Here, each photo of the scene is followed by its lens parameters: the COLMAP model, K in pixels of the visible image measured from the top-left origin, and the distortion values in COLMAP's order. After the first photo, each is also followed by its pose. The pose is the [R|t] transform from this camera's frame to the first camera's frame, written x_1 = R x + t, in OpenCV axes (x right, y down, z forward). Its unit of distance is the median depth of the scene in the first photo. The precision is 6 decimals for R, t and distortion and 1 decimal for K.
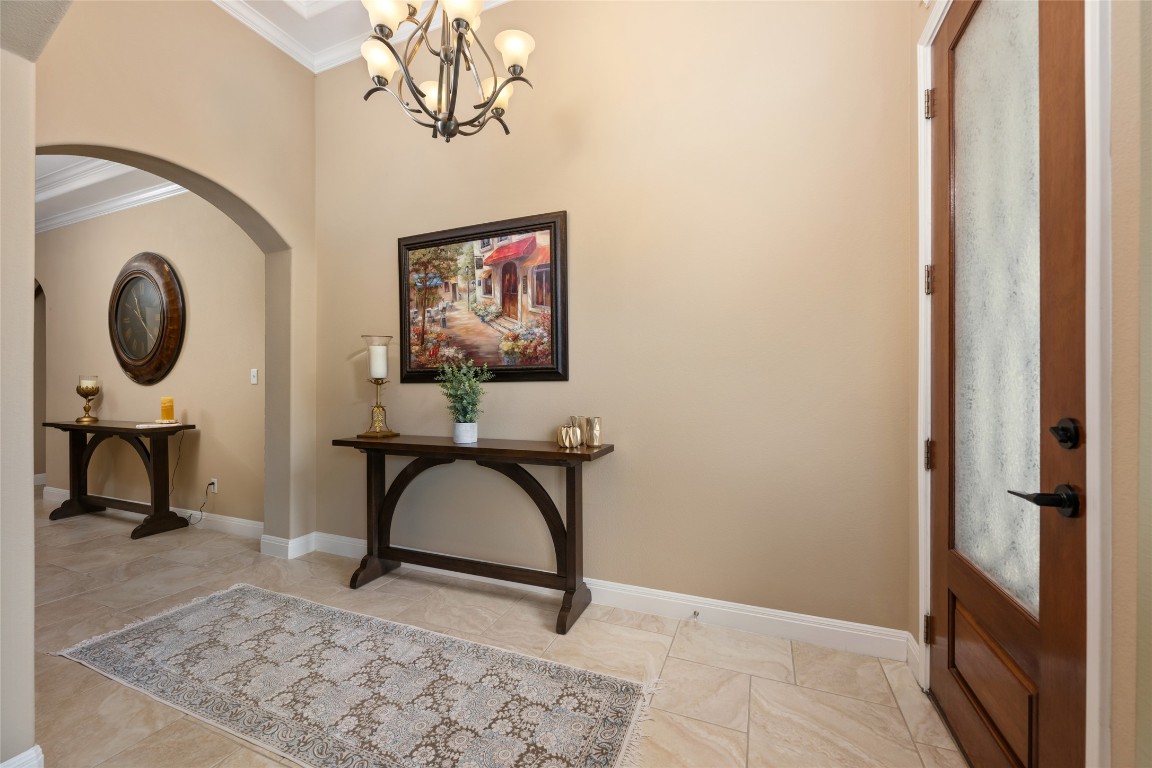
lens RADIAL K [[459.2, 0, 572.9], [0, 459.2, 389.9], [0, 0, 1]] dist [-0.000540, 0.000721]
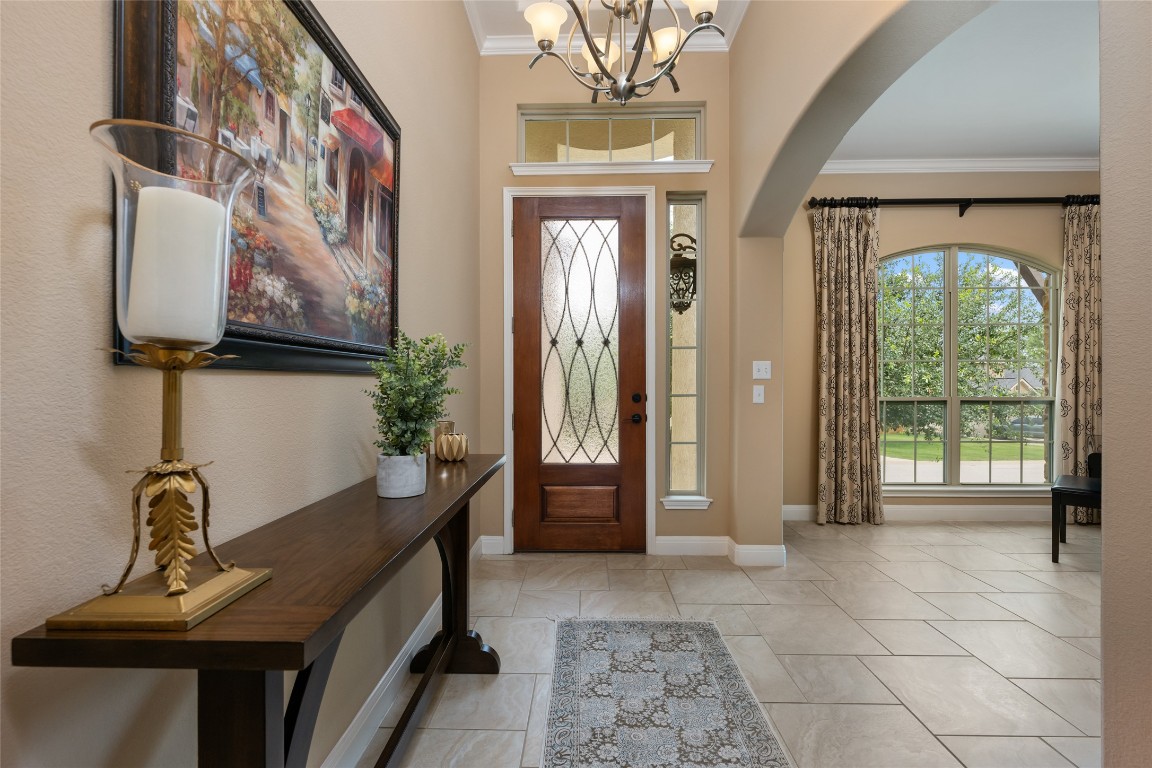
lens RADIAL K [[517.3, 0, 574.2], [0, 517.3, 381.9], [0, 0, 1]] dist [-0.001393, -0.000217]
pose [[-0.368840, 0.001592, 0.929492, -0.801353], [-0.003702, 0.999988, -0.003182, -0.006992], [-0.929486, -0.004614, -0.368829, 1.001294]]
